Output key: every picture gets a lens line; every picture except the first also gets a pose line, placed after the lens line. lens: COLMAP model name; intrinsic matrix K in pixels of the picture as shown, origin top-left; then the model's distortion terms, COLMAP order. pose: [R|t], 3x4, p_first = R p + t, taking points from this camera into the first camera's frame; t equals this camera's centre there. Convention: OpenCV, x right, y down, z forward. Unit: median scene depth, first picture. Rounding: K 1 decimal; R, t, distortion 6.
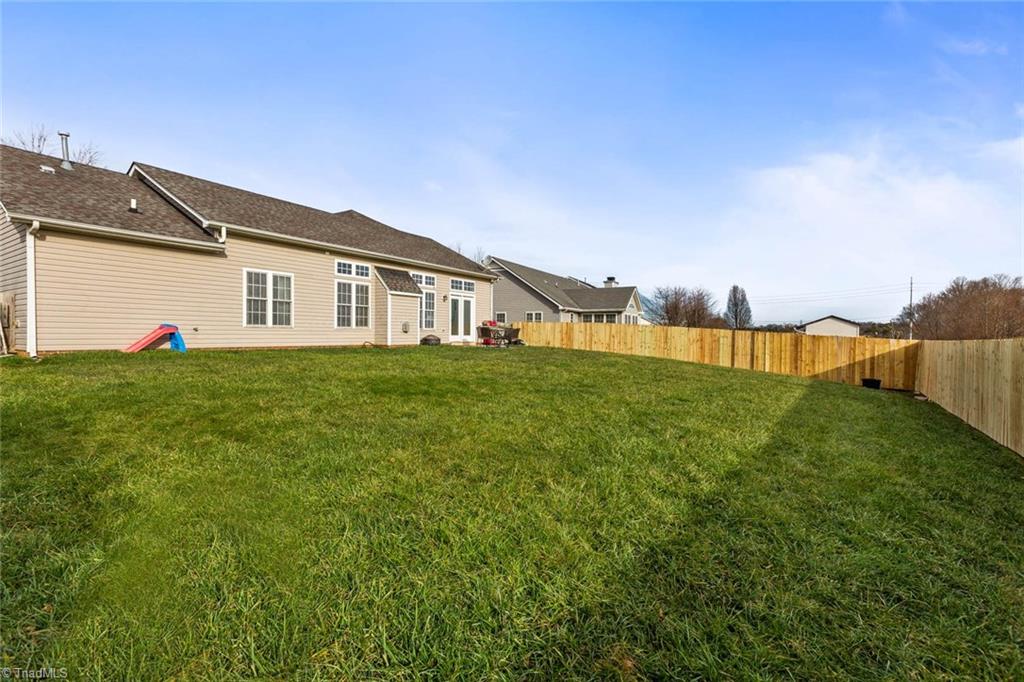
lens RADIAL K [[463.7, 0, 507.8], [0, 463.7, 338.4], [0, 0, 1]] dist [0.001330, 0.000093]
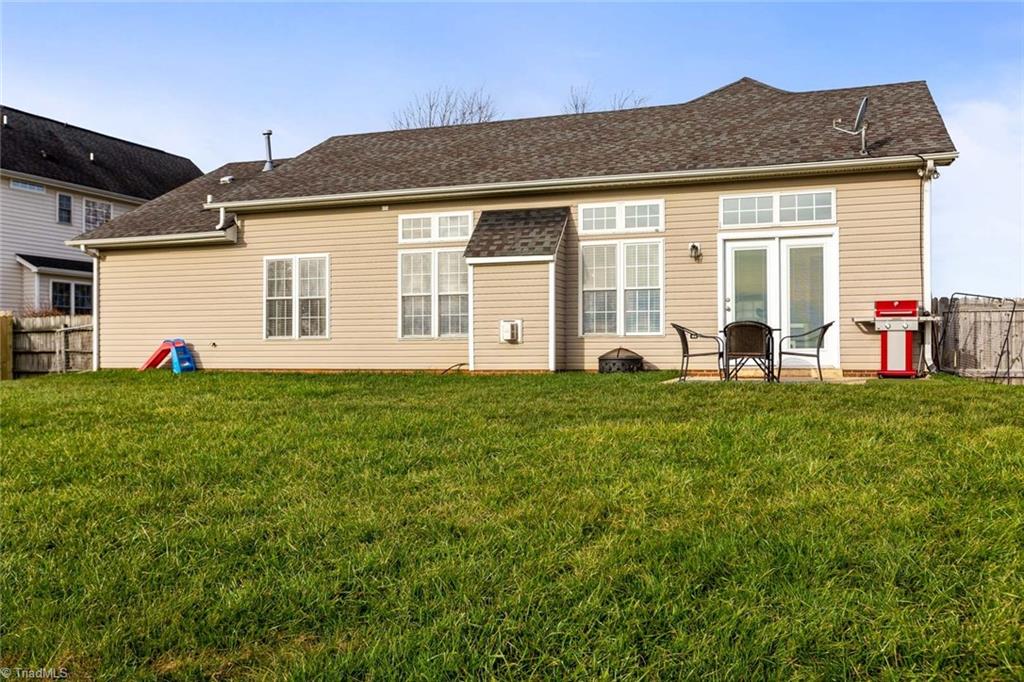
lens RADIAL K [[898.4, 0, 512.0], [0, 898.4, 341.0], [0, 0, 1]] dist [-0.004102, -0.001362]
pose [[0.237586, -0.023680, -0.971078, 0.818453], [-0.004551, 0.999665, -0.025490, 0.009547], [0.971356, 0.010476, 0.237398, 1.005350]]
